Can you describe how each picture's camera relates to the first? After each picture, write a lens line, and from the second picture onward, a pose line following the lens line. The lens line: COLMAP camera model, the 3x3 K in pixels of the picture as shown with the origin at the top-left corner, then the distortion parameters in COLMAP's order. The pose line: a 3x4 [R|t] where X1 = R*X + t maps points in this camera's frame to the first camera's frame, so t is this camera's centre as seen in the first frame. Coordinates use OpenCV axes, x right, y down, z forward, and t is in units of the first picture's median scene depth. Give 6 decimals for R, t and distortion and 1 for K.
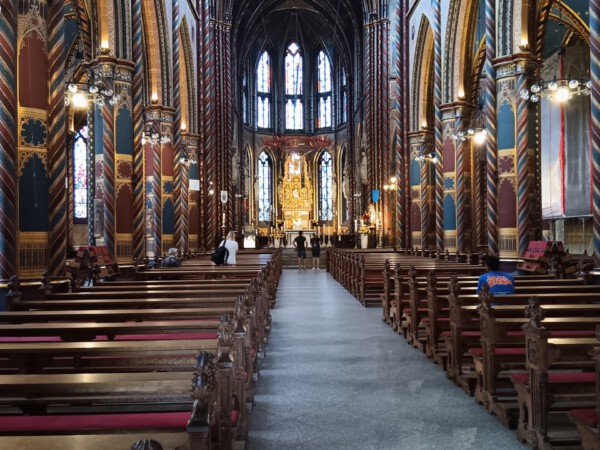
lens RADIAL K [[579.3, 0, 300.0], [0, 579.3, 225.7], [0, 0, 1]] dist [0.004600, 0.000000]
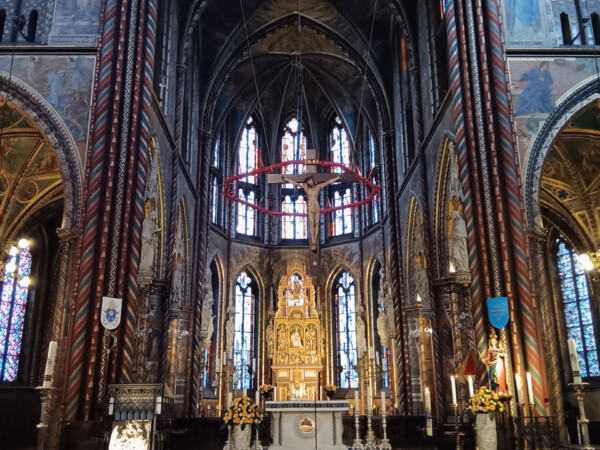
lens RADIAL K [[579.3, 0, 302.2], [0, 579.3, 225.8], [0, 0, 1]] dist [0.004600, 0.000000]
pose [[0.999993, 0.003550, 0.000969, -0.001981], [-0.003117, 0.957082, -0.289799, 0.004285], [-0.001956, 0.289794, 0.957087, 0.392144]]
